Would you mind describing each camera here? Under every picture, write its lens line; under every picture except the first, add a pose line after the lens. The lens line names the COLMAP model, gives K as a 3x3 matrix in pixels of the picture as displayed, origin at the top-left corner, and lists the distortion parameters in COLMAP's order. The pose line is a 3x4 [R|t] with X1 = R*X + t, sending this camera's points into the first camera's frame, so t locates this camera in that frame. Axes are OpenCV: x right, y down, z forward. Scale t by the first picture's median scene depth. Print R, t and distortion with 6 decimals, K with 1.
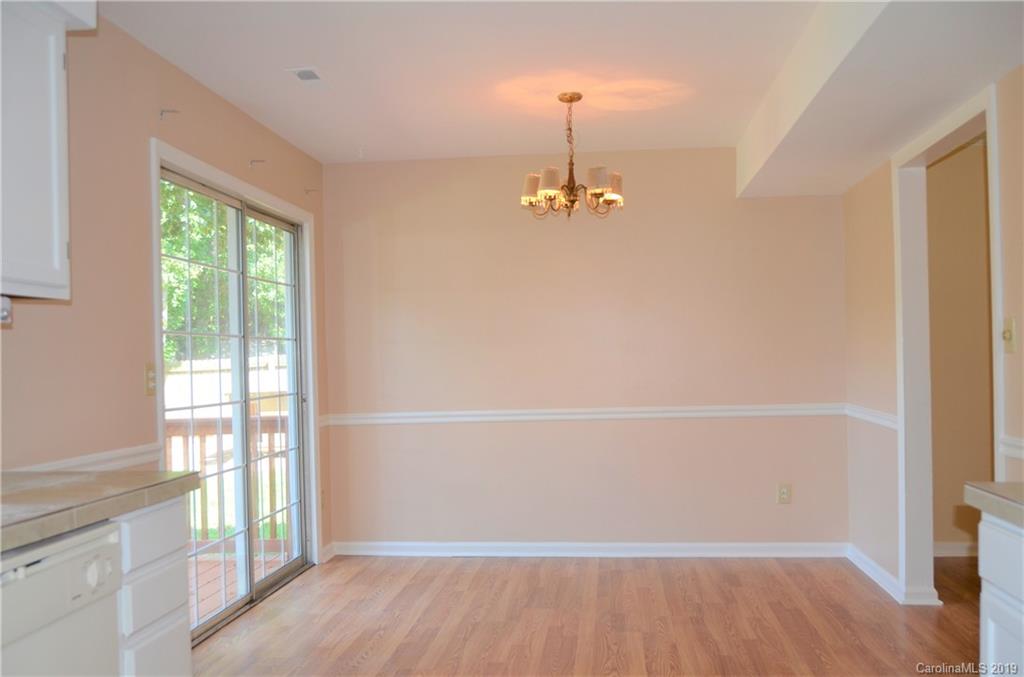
lens RADIAL K [[882.5, 0, 509.9], [0, 882.5, 365.5], [0, 0, 1]] dist [-0.061701, 0.003145]
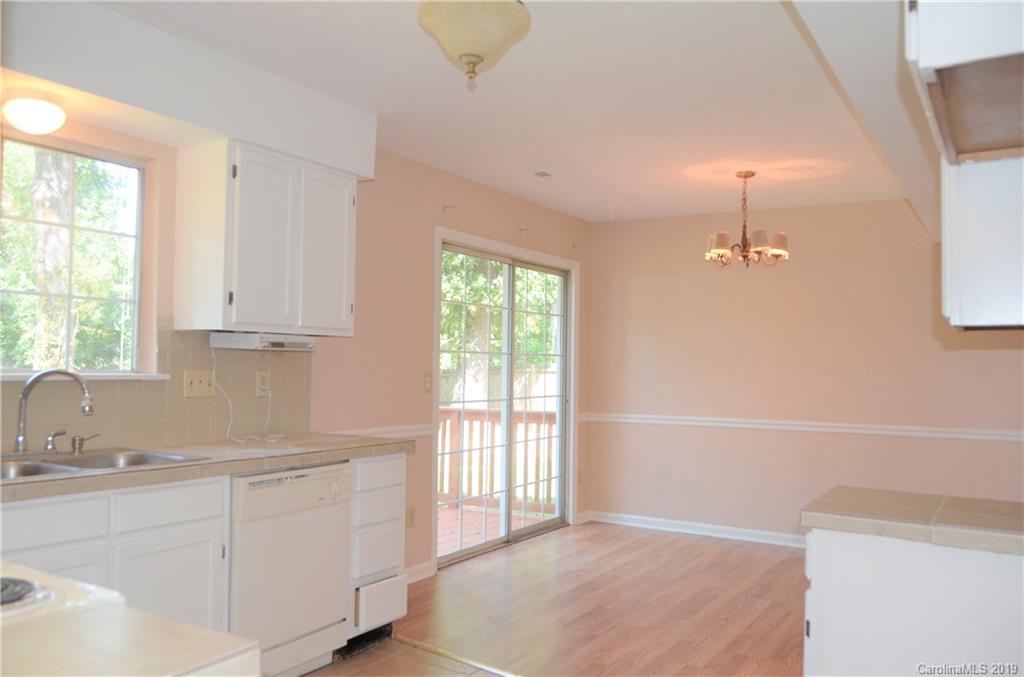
lens RADIAL K [[793.5, 0, 513.7], [0, 793.5, 358.7], [0, 0, 1]] dist [-0.030553, -0.005877]
pose [[0.906742, 0.034049, -0.420310, 0.253141], [-0.039913, 0.999190, -0.005162, -0.019809], [0.419794, 0.021456, 0.907366, -0.170981]]
